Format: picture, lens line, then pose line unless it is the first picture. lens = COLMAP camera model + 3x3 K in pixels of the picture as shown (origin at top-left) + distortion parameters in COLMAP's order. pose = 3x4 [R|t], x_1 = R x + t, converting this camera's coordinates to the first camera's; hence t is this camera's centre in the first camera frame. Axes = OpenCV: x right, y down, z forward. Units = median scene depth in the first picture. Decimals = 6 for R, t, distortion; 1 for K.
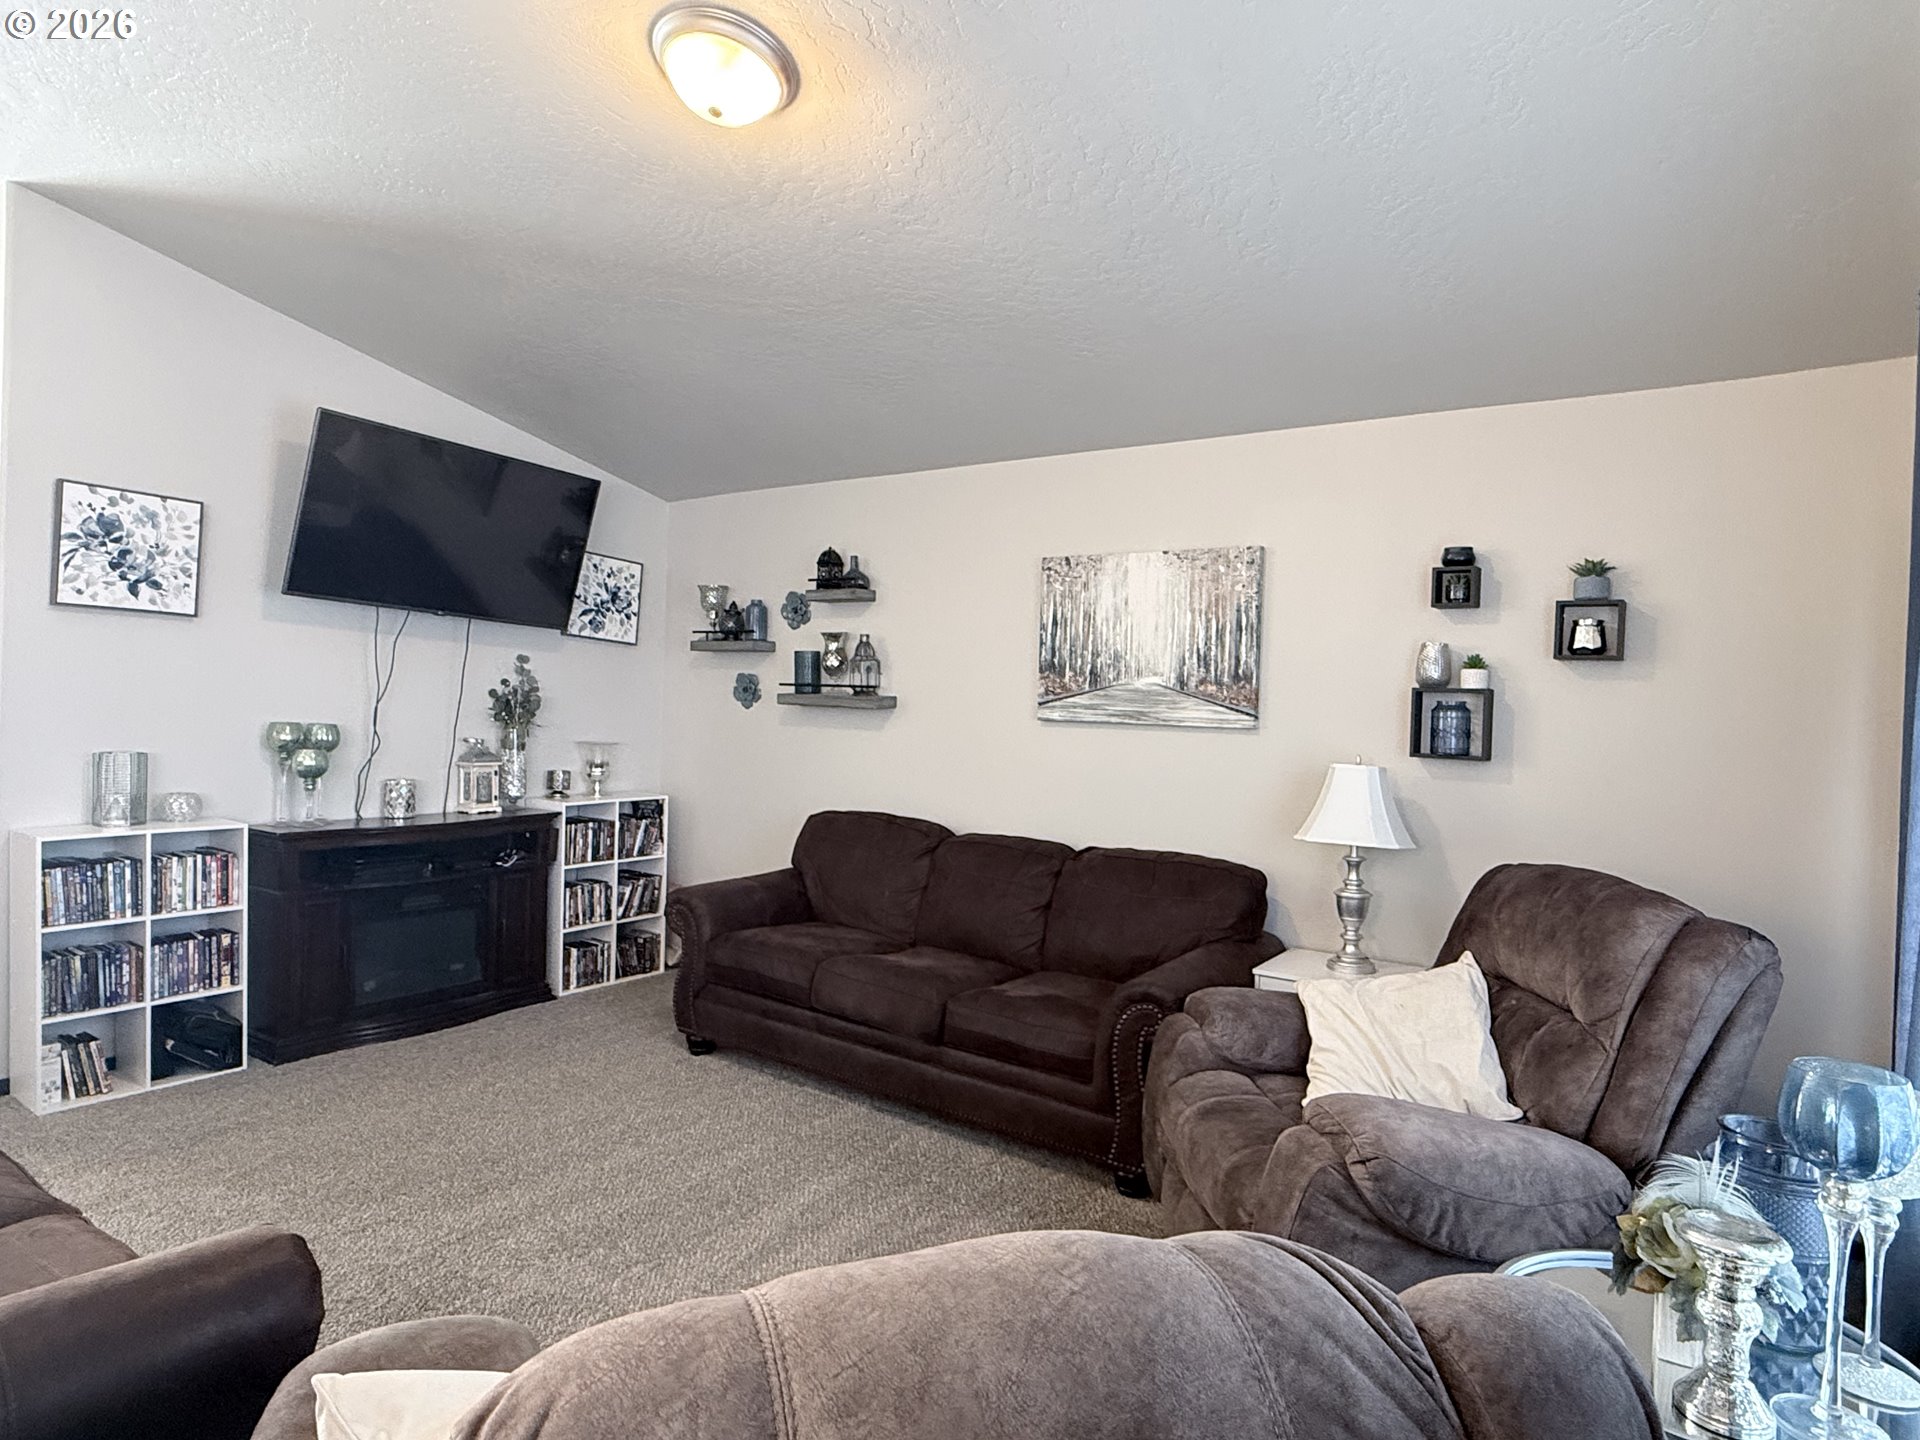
lens RADIAL K [[1178.9, 0, 960.1], [0, 1178.9, 718.9], [0, 0, 1]] dist [0.005207, -0.000022]
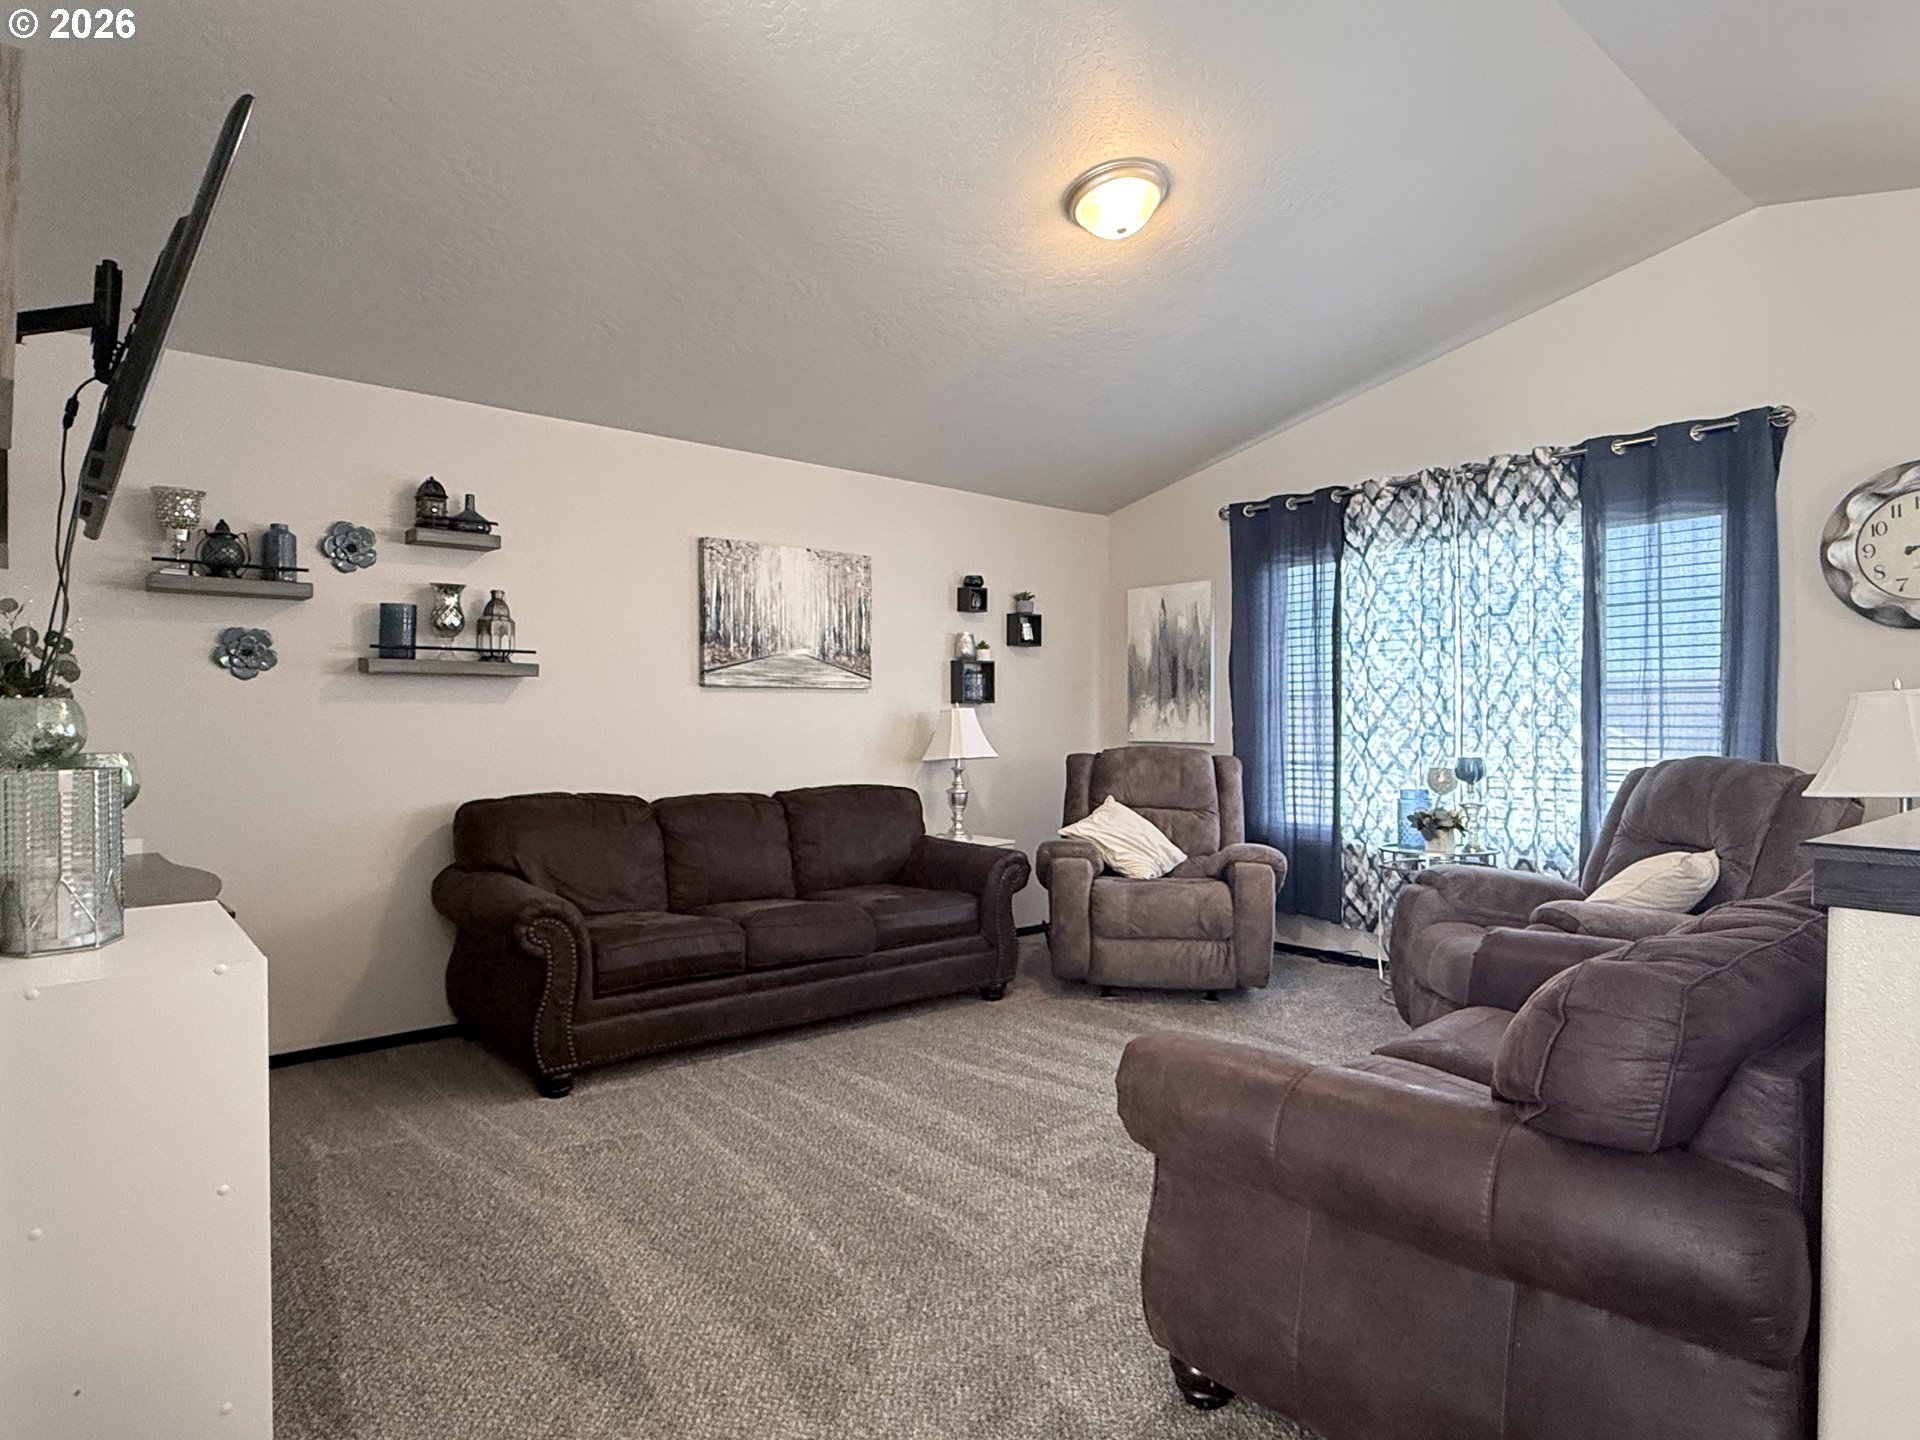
lens RADIAL K [[1102.0, 0, 959.7], [0, 1102.0, 720.6], [0, 0, 1]] dist [-0.003323, -0.000541]
pose [[0.201278, -0.033821, 0.978950, -0.909982], [0.028543, 0.999182, 0.028651, 0.010812], [-0.979118, 0.022175, 0.202078, 0.584119]]
